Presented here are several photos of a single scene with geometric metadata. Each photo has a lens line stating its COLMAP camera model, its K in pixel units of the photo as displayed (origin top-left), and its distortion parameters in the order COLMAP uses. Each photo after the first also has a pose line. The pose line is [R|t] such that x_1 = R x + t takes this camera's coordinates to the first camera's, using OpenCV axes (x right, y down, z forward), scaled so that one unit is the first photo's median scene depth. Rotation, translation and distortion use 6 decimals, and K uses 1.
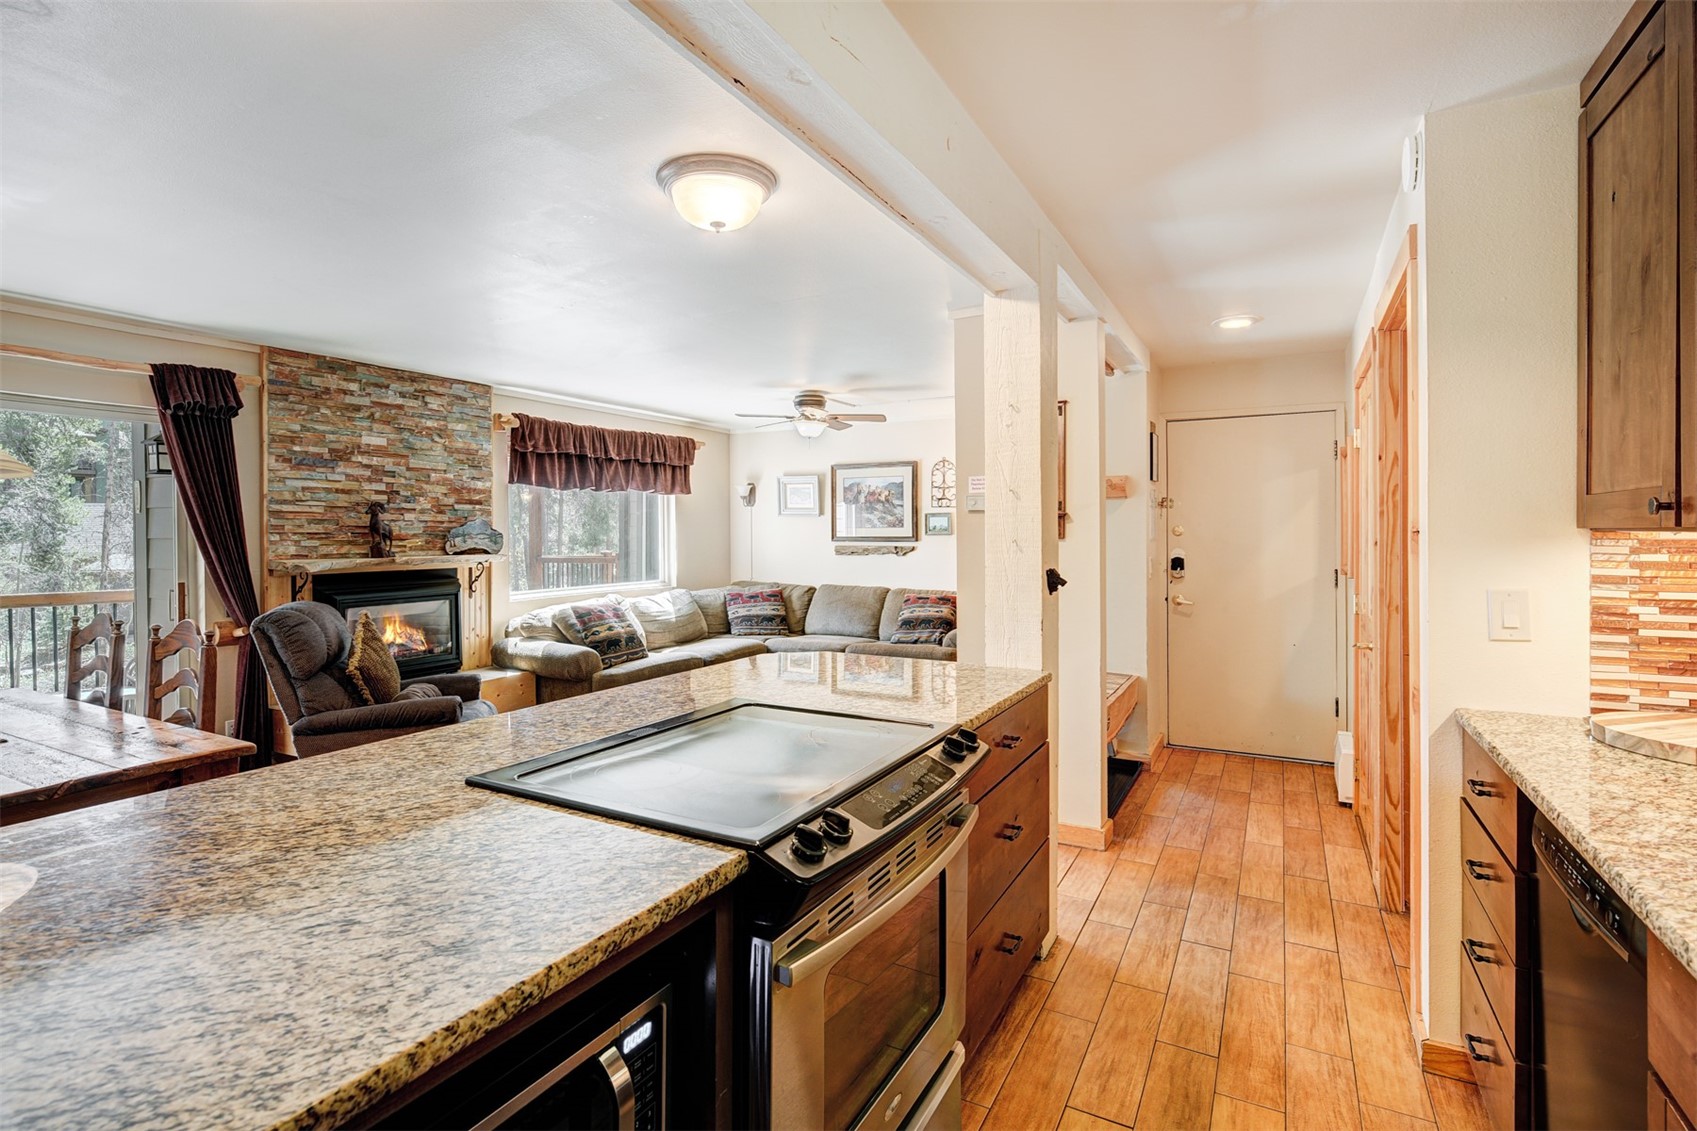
lens RADIAL K [[819.8, 0, 848.3], [0, 819.8, 535.9], [0, 0, 1]] dist [-0.001540, -0.000507]
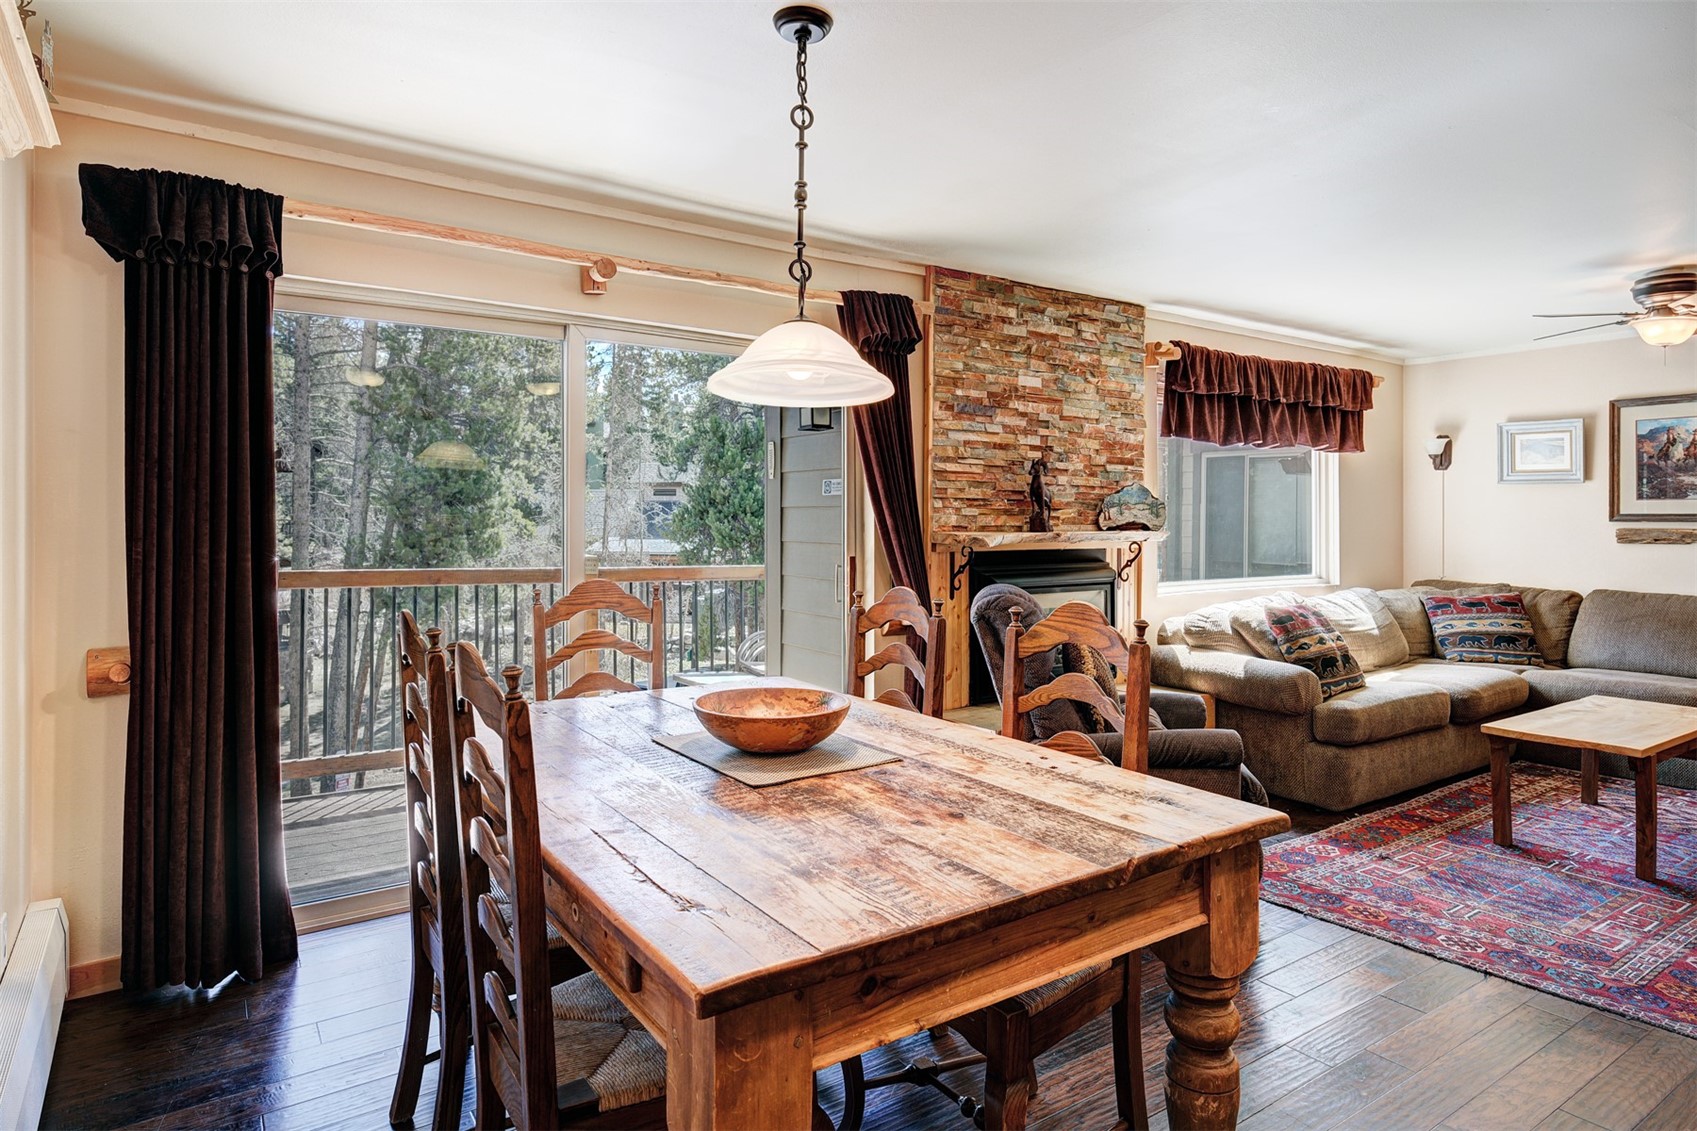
lens RADIAL K [[981.4, 0, 854.7], [0, 981.4, 513.2], [0, 0, 1]] dist [0.000026, -0.000940]
pose [[0.888878, 0.002817, -0.458135, -0.270927], [-0.008200, 0.999919, -0.009761, 0.017285], [0.458071, 0.012433, 0.888829, 0.088683]]
